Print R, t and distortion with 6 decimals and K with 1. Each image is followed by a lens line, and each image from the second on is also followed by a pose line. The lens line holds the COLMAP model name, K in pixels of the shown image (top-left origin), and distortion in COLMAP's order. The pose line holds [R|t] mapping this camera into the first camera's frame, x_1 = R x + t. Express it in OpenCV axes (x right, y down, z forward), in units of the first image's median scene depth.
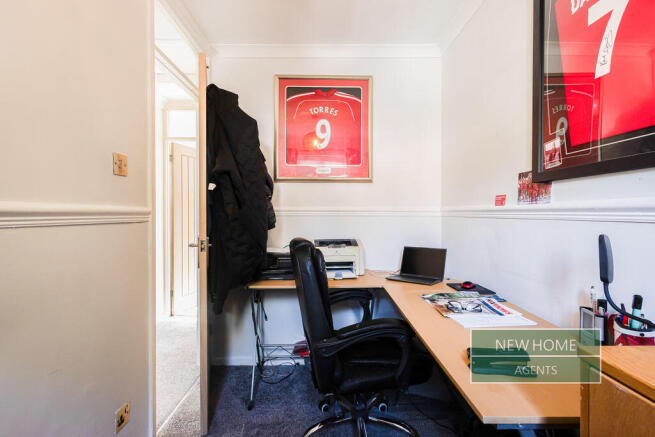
lens RADIAL K [[306.3, 0, 329.8], [0, 306.3, 214.9], [0, 0, 1]] dist [0.000898, 0.000222]
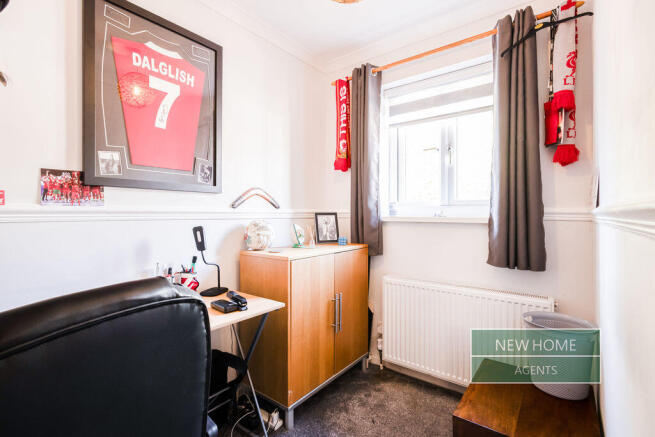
lens RADIAL K [[306.3, 0, 329.8], [0, 306.3, 214.9], [0, 0, 1]] dist [0.000898, 0.000222]
pose [[-0.775435, -0.004697, 0.631410, -0.616952], [0.004275, 0.999910, 0.012688, -0.016377], [-0.631413, 0.012538, -0.775345, 1.316263]]
